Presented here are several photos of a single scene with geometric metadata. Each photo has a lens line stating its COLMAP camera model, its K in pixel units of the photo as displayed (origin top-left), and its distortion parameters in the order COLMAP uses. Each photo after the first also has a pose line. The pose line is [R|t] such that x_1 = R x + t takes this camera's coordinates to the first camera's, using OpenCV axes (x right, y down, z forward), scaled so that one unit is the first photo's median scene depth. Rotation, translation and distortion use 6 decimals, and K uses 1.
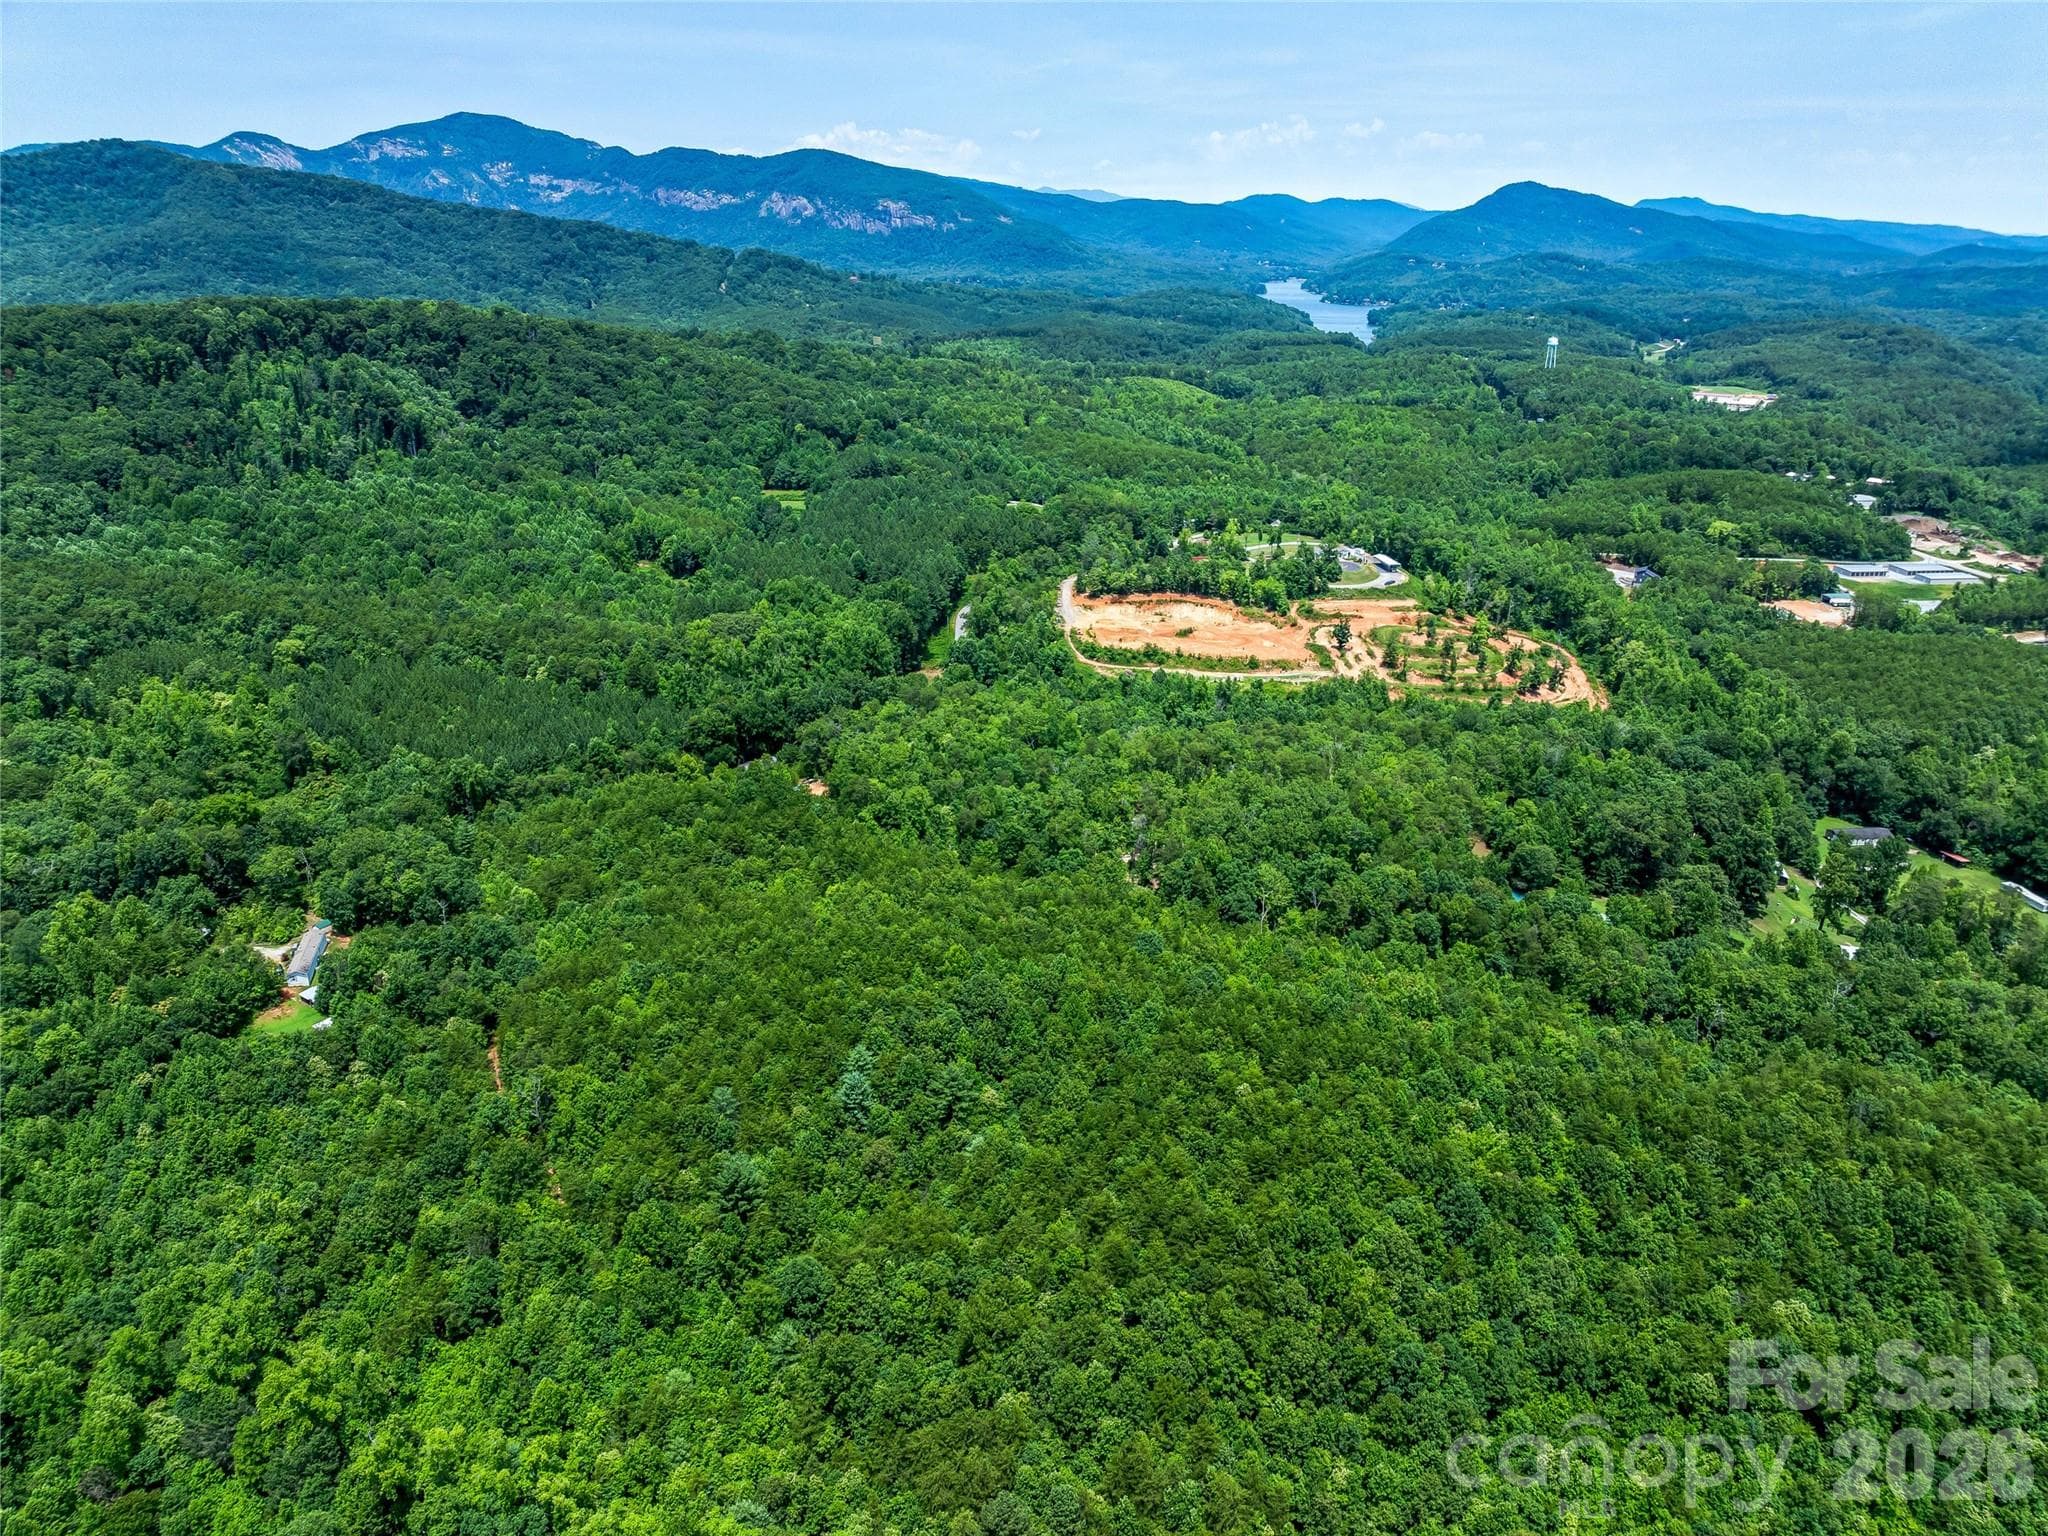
lens RADIAL K [[1434.0, 0, 1038.5], [0, 1434.0, 777.3], [0, 0, 1]] dist [-0.032569, -0.003261]
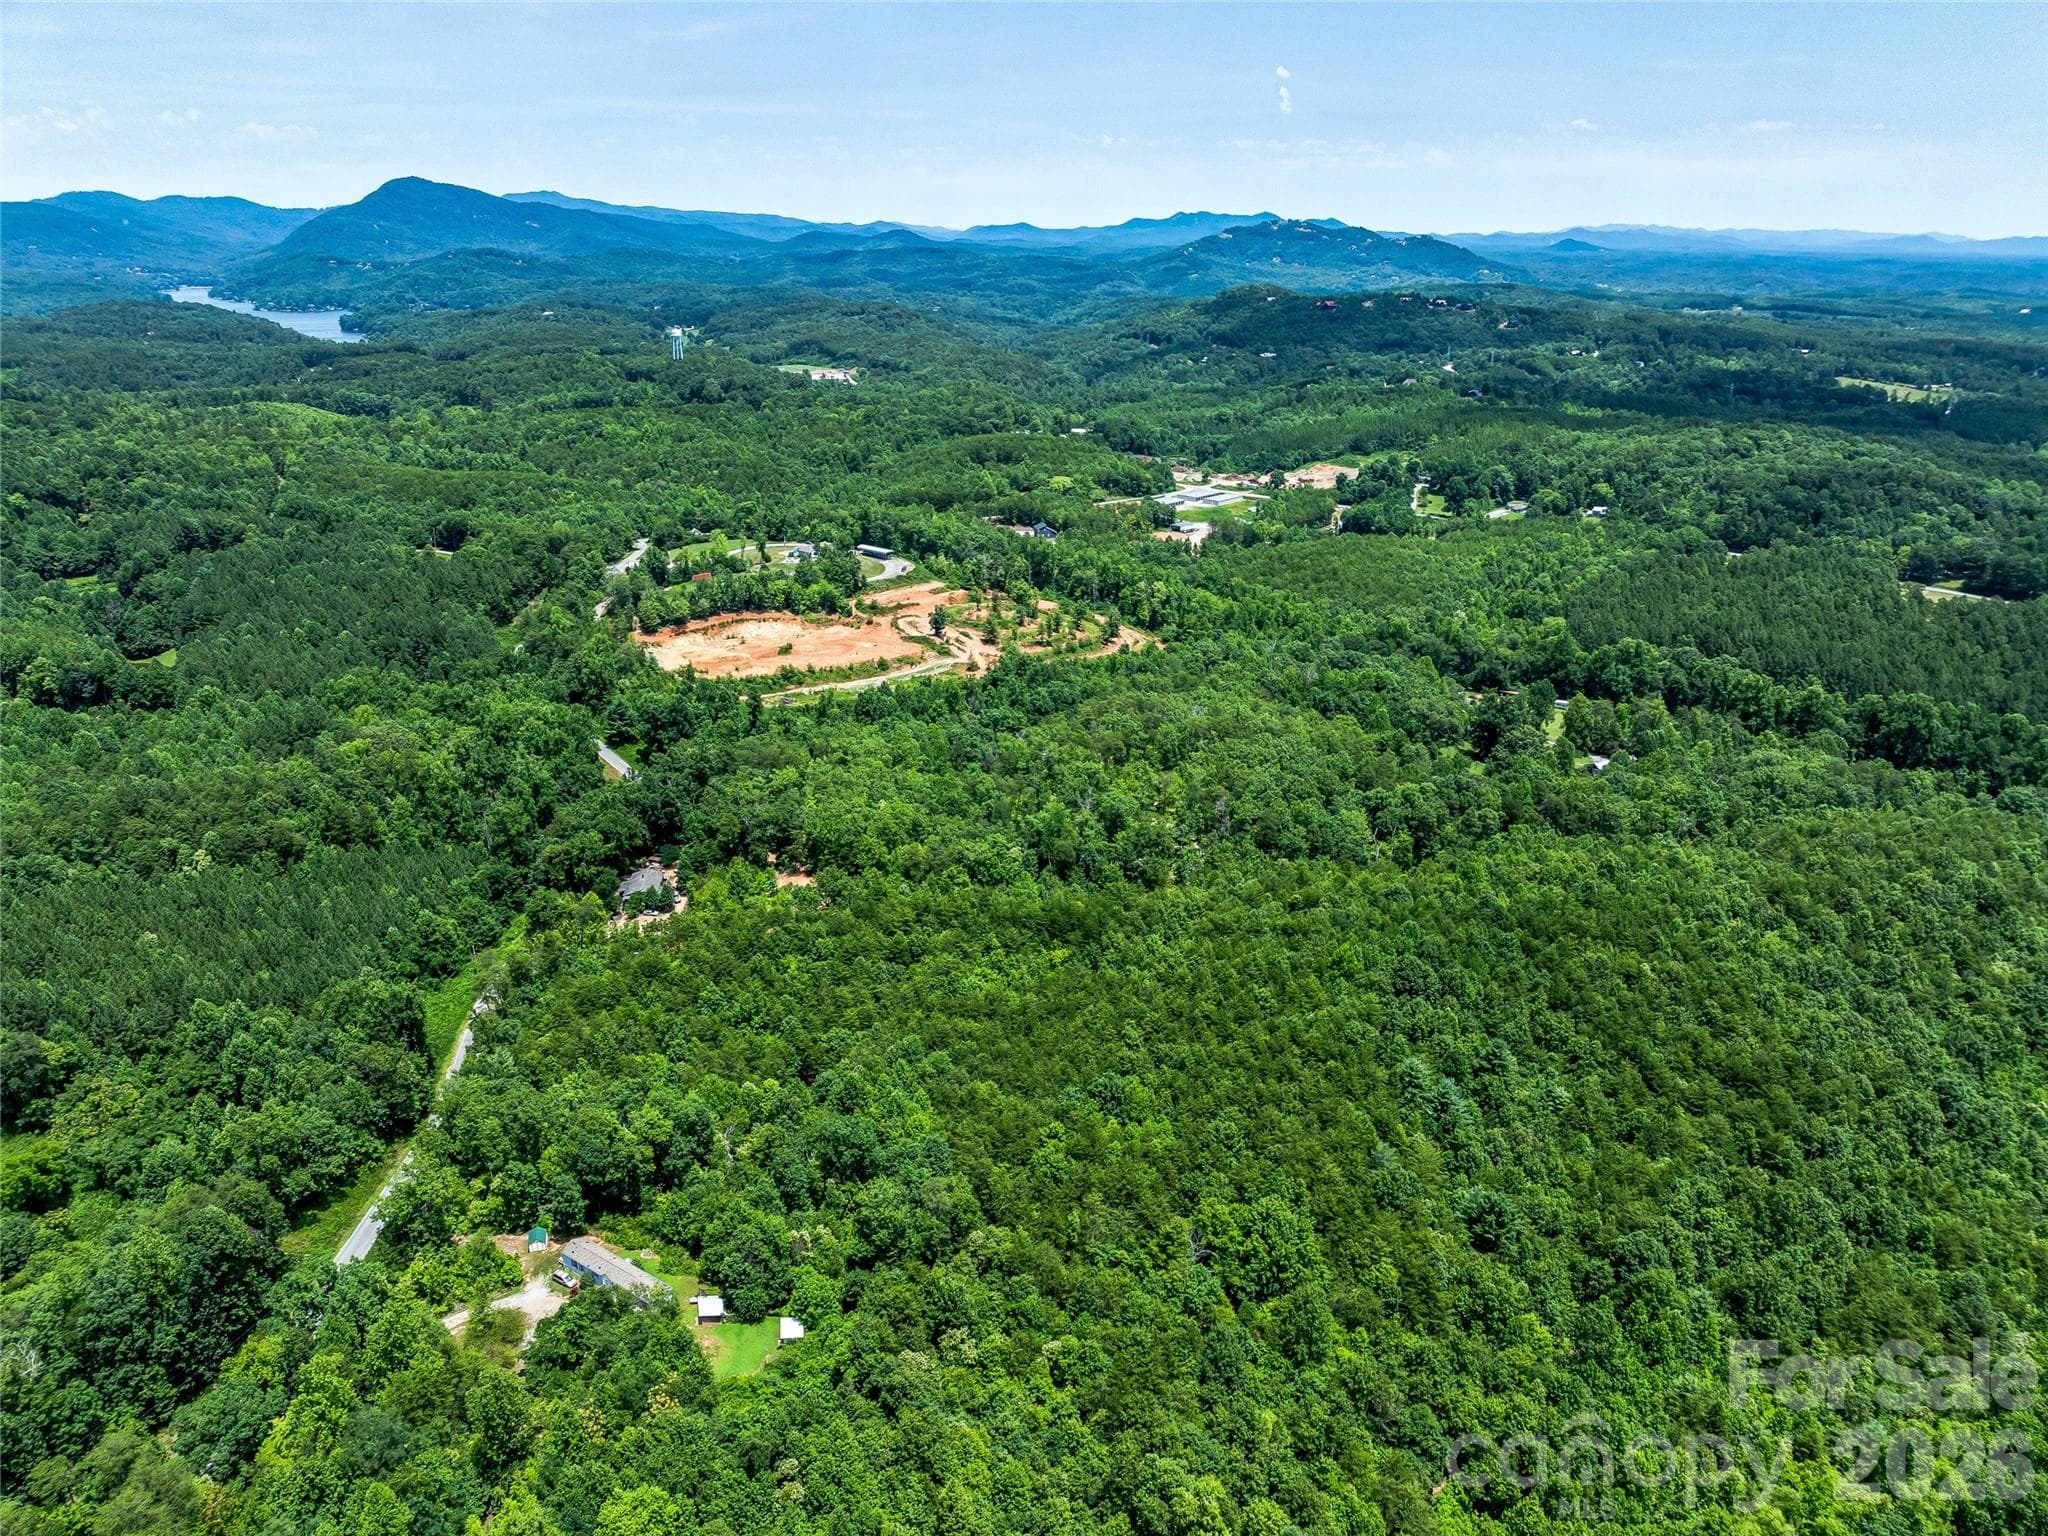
lens RADIAL K [[1434.0, 0, 1038.5], [0, 1434.0, 764.9], [0, 0, 1]] dist [-0.032569, -0.003261]
pose [[0.747940, -0.232528, 0.621704, -0.356577], [0.235231, 0.968698, 0.079316, -0.058730], [-0.620687, 0.086920, 0.779226, 0.152041]]
